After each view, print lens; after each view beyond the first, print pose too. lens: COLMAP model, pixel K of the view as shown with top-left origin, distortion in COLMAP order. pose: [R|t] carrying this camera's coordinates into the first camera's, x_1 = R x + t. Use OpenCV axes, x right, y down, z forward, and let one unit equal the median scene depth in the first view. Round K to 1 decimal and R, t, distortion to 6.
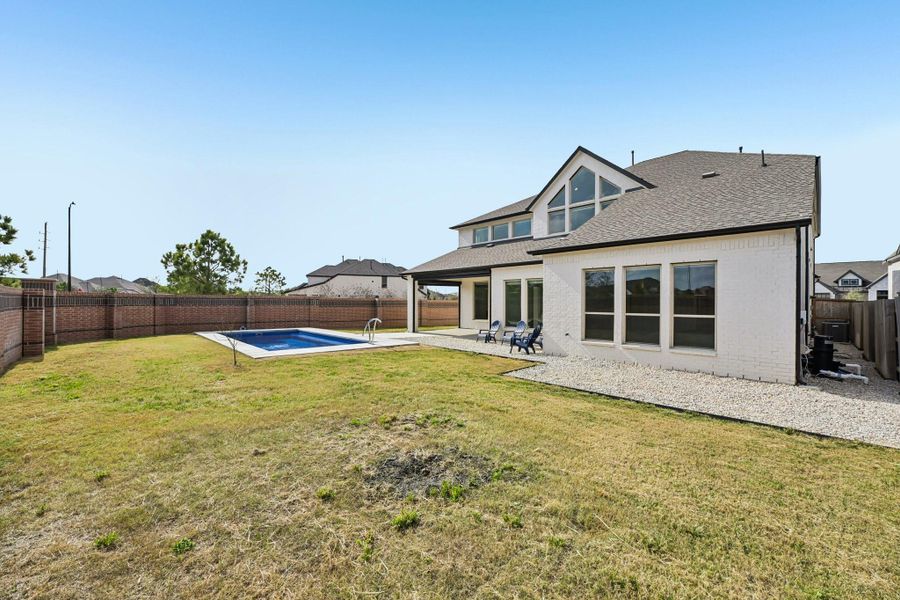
lens RADIAL K [[356.4, 0, 453.7], [0, 356.4, 299.6], [0, 0, 1]] dist [-0.001590, 0.000055]
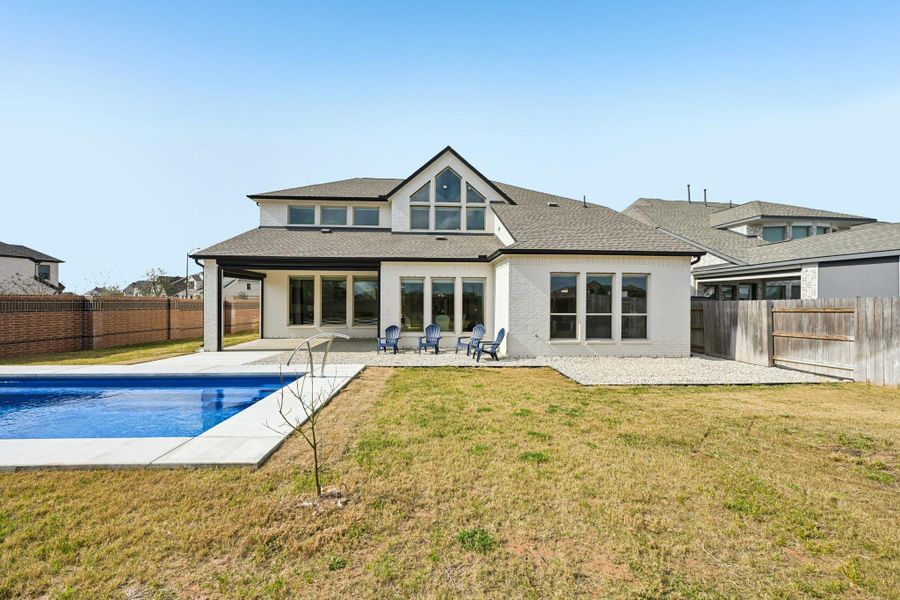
lens RADIAL K [[356.4, 0, 453.6], [0, 356.4, 303.9], [0, 0, 1]] dist [-0.001590, 0.000055]
pose [[0.651059, -0.003109, 0.759021, -0.407873], [-0.007524, 0.999916, 0.010551, -0.001006], [-0.758990, -0.012580, 0.650981, 0.351035]]
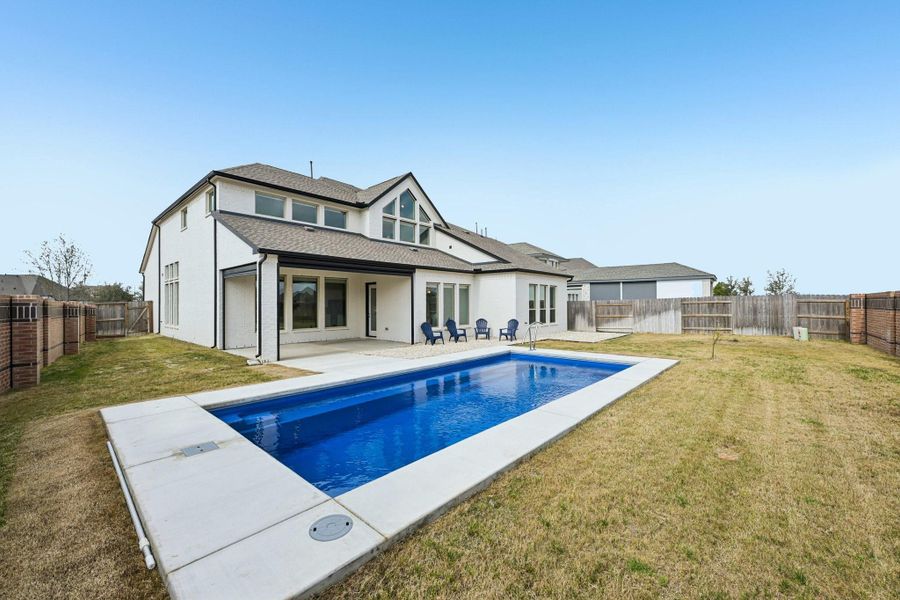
lens RADIAL K [[356.4, 0, 449.3], [0, 356.4, 300.1], [0, 0, 1]] dist [-0.001590, 0.000055]
pose [[-0.068338, 0.008469, 0.997626, -0.868009], [-0.000983, 0.999963, -0.008556, 0.005481], [-0.997662, -0.001565, -0.068327, 0.990499]]
